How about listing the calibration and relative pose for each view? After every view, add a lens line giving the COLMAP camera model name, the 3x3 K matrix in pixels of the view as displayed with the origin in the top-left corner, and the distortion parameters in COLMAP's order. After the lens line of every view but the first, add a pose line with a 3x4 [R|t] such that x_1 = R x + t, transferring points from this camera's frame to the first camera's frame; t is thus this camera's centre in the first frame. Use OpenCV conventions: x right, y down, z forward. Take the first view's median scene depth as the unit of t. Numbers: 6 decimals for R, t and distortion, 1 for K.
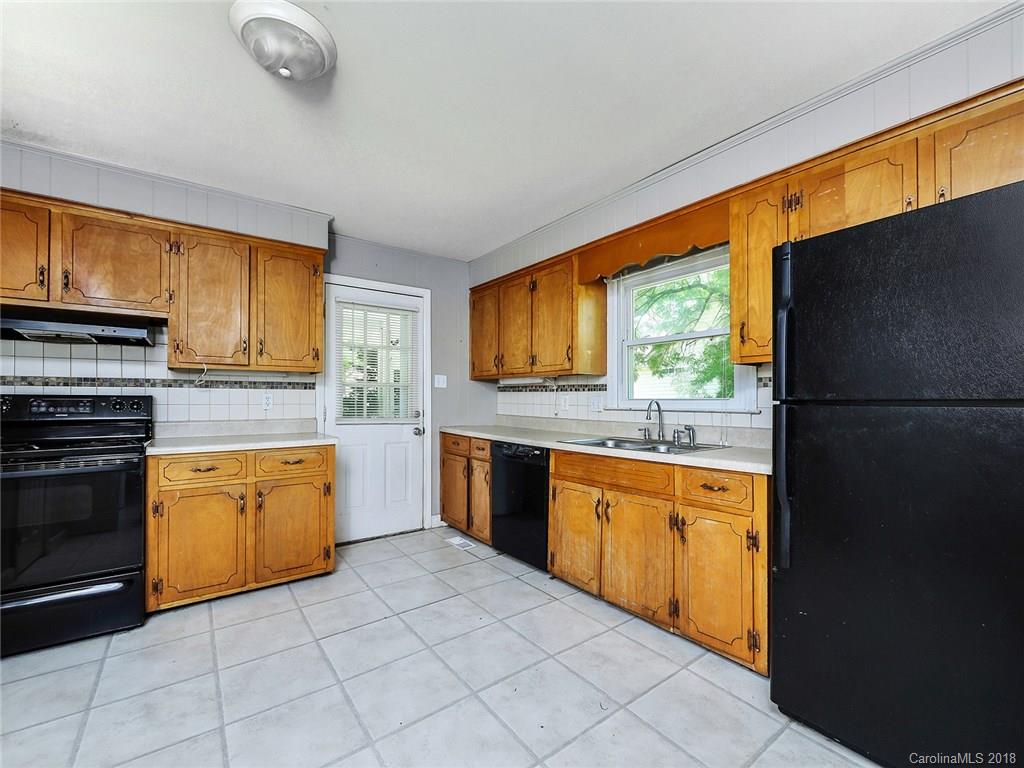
lens RADIAL K [[437.4, 0, 512.7], [0, 437.4, 400.5], [0, 0, 1]] dist [-0.005101, 0.000461]
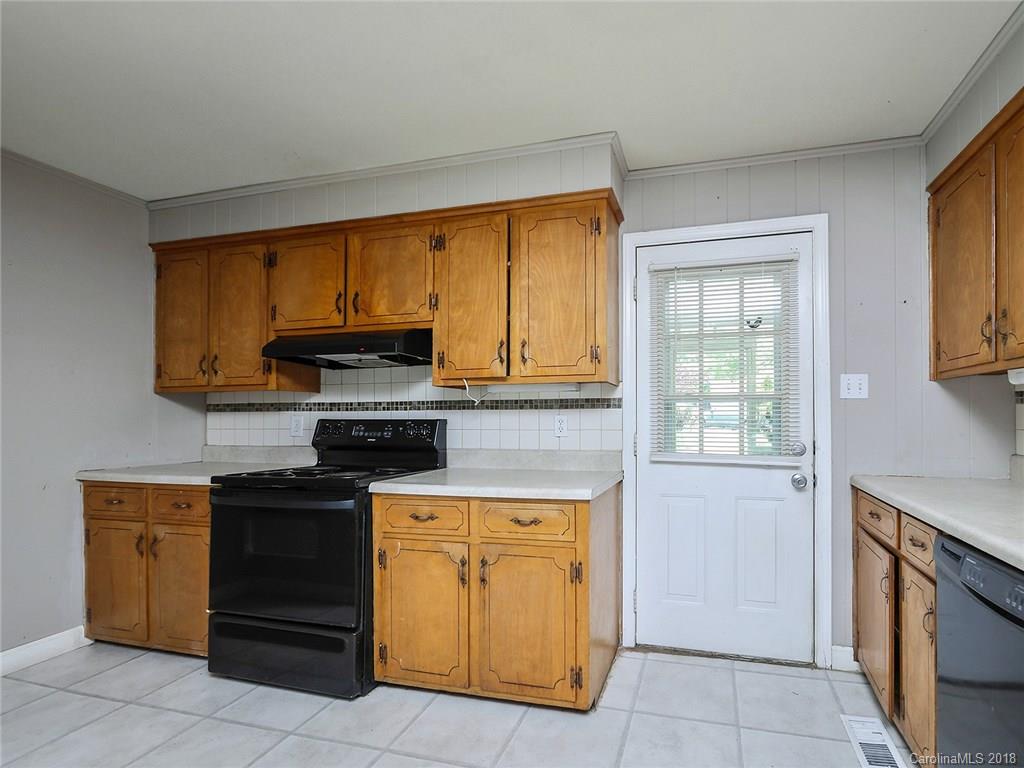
lens RADIAL K [[462.9, 0, 595.6], [0, 462.9, 418.5], [0, 0, 1]] dist [-0.003855, -0.000344]
pose [[0.629963, -0.003904, -0.776615, 0.089108], [0.003623, 0.999991, -0.002088, -0.009147], [0.776616, -0.001498, 0.629972, 0.592460]]
